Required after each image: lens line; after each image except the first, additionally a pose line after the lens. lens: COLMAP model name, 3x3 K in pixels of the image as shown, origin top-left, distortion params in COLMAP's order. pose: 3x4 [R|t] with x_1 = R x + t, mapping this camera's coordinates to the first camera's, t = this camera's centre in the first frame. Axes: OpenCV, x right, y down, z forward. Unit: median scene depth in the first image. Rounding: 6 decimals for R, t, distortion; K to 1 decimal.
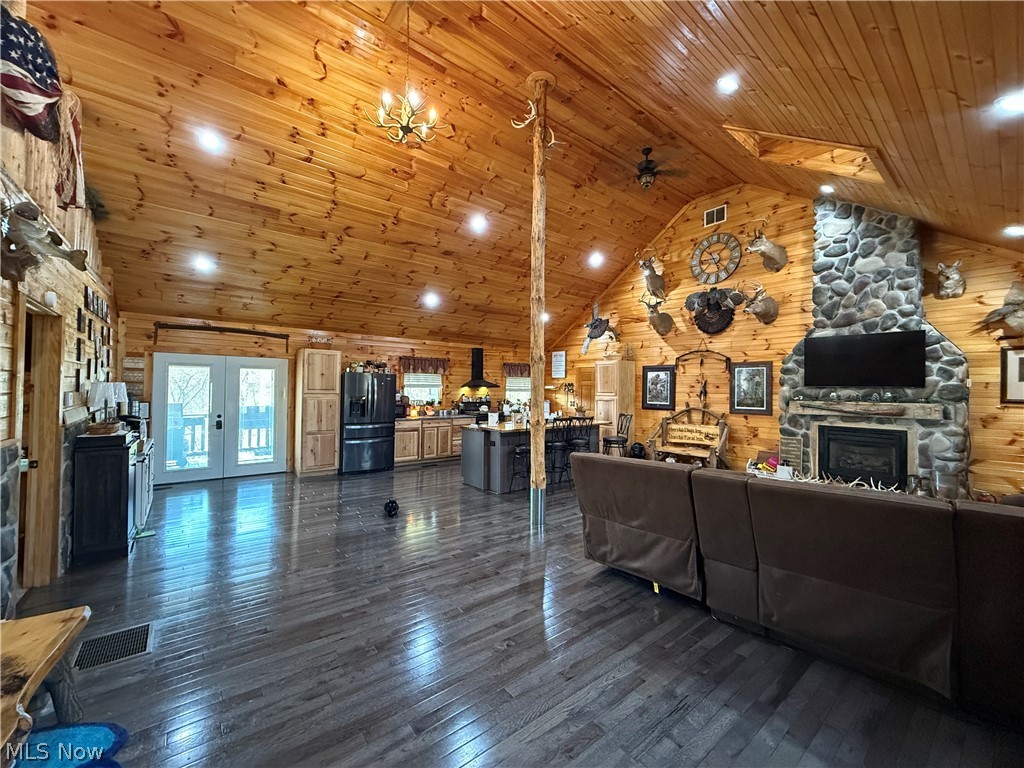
lens RADIAL K [[411.4, 0, 505.5], [0, 411.4, 385.4], [0, 0, 1]] dist [0.000189, 0.000463]
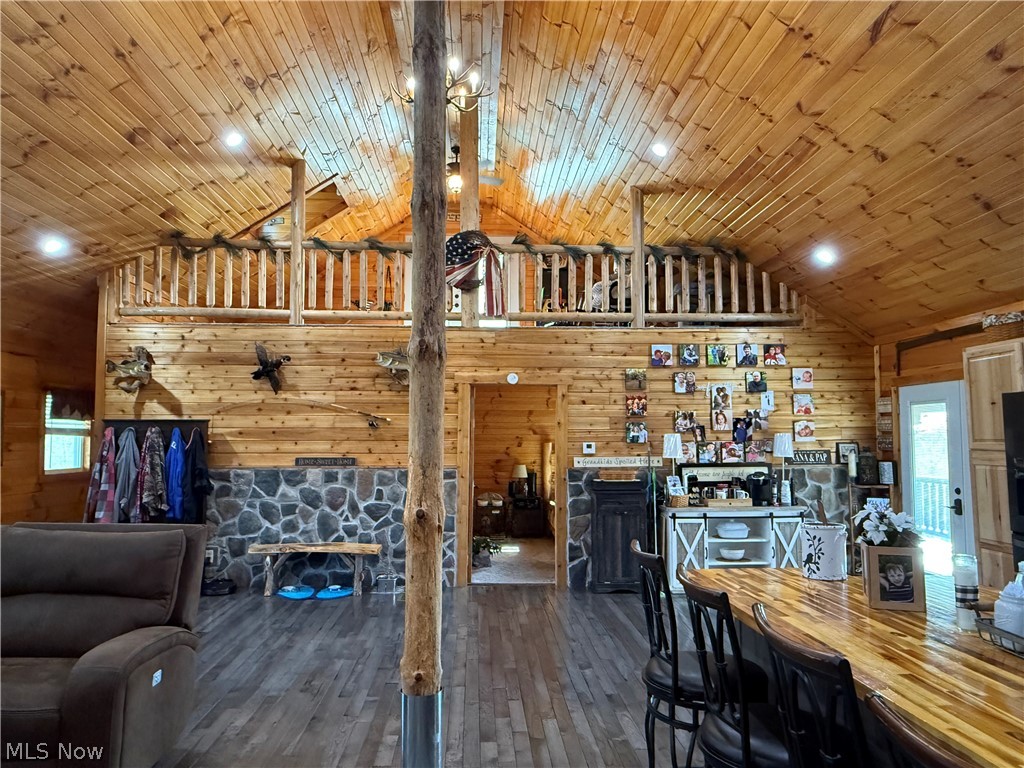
lens RADIAL K [[700.5, 0, 512.6], [0, 700.5, 385.8], [0, 0, 1]] dist [-0.003373, -0.000403]
pose [[-0.573084, -0.076673, -0.815902, 0.399738], [-0.002554, 0.995776, -0.091782, 0.021303], [0.819493, -0.050516, -0.570859, 1.011388]]
